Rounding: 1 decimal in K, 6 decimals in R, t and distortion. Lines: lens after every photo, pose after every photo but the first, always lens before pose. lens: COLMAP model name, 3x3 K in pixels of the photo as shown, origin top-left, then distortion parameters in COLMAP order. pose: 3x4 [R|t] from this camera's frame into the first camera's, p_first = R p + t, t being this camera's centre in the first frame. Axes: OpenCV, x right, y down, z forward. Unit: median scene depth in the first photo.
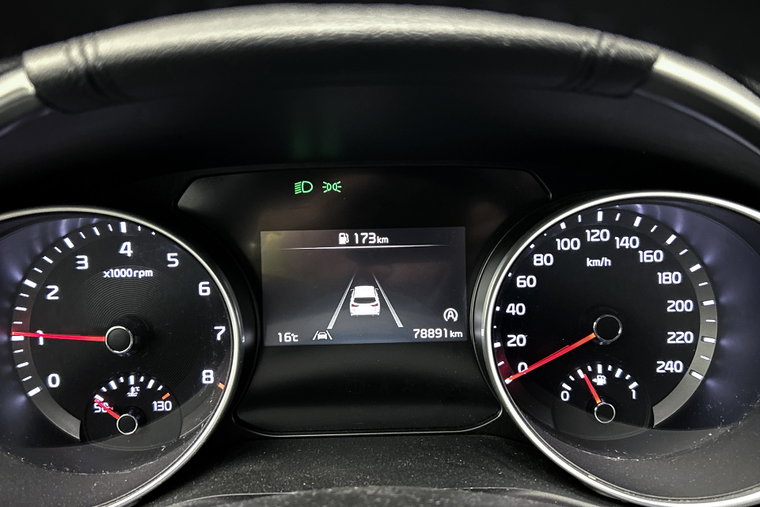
lens RADIAL K [[861.6, 0, 377.3], [0, 861.6, 254.4], [0, 0, 1]] dist [0.037400, 0.000000]
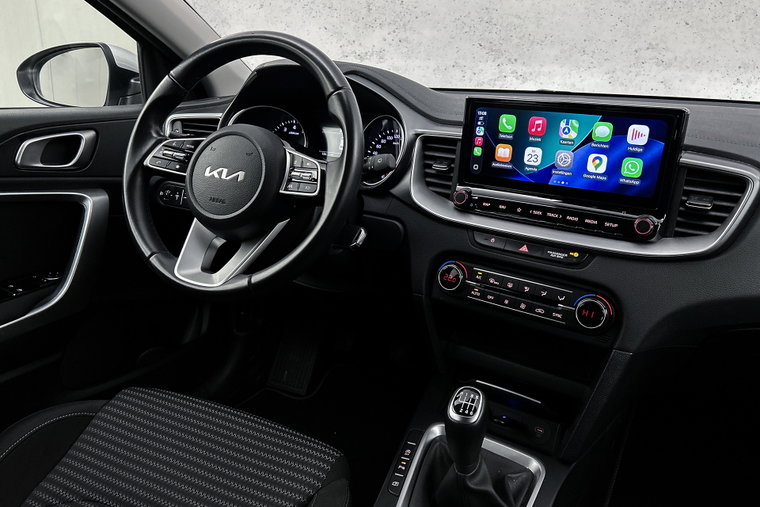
lens RADIAL K [[574.8, 0, 384.9], [0, 574.8, 254.6], [0, 0, 1]] dist [0.067093, -0.076191]
pose [[0.896662, 0.188370, -0.400642, 1.338164], [-0.206040, 0.978543, -0.001050, 0.509718], [0.391848, 0.083489, 0.916234, -1.338280]]
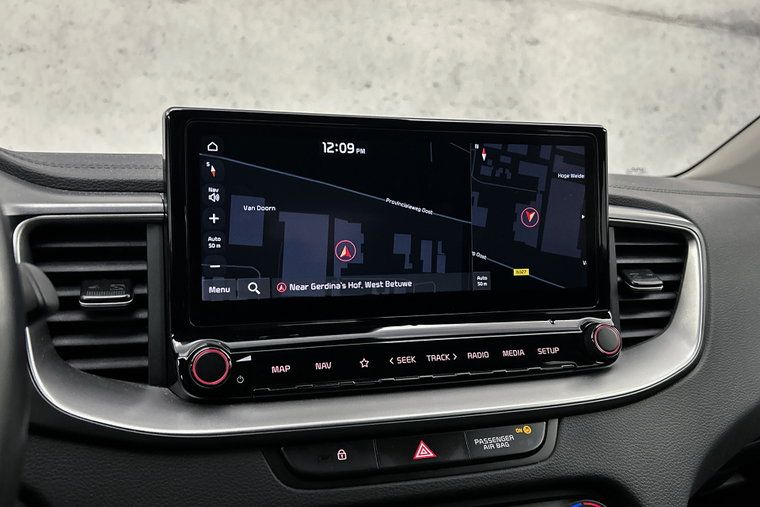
lens RADIAL K [[705.8, 0, 380.5], [0, 705.8, 255.5], [0, 0, 1]] dist [0.030431, 0.000000]
pose [[0.901183, -0.006006, 0.433398, 0.492337], [0.132412, 0.955918, -0.262082, 0.379816], [-0.412719, 0.293571, 0.862253, -0.260295]]
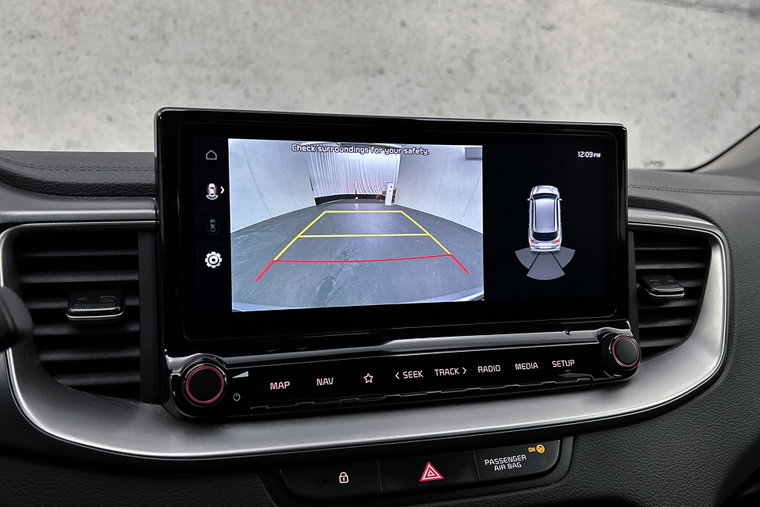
lens RADIAL K [[705.8, 0, 386.9], [0, 705.8, 256.3], [0, 0, 1]] dist [0.030431, 0.000000]
pose [[0.905602, -0.012946, 0.423932, 0.528270], [0.127965, 0.961295, -0.244003, 0.335913], [-0.404365, 0.275218, 0.872206, -0.224122]]
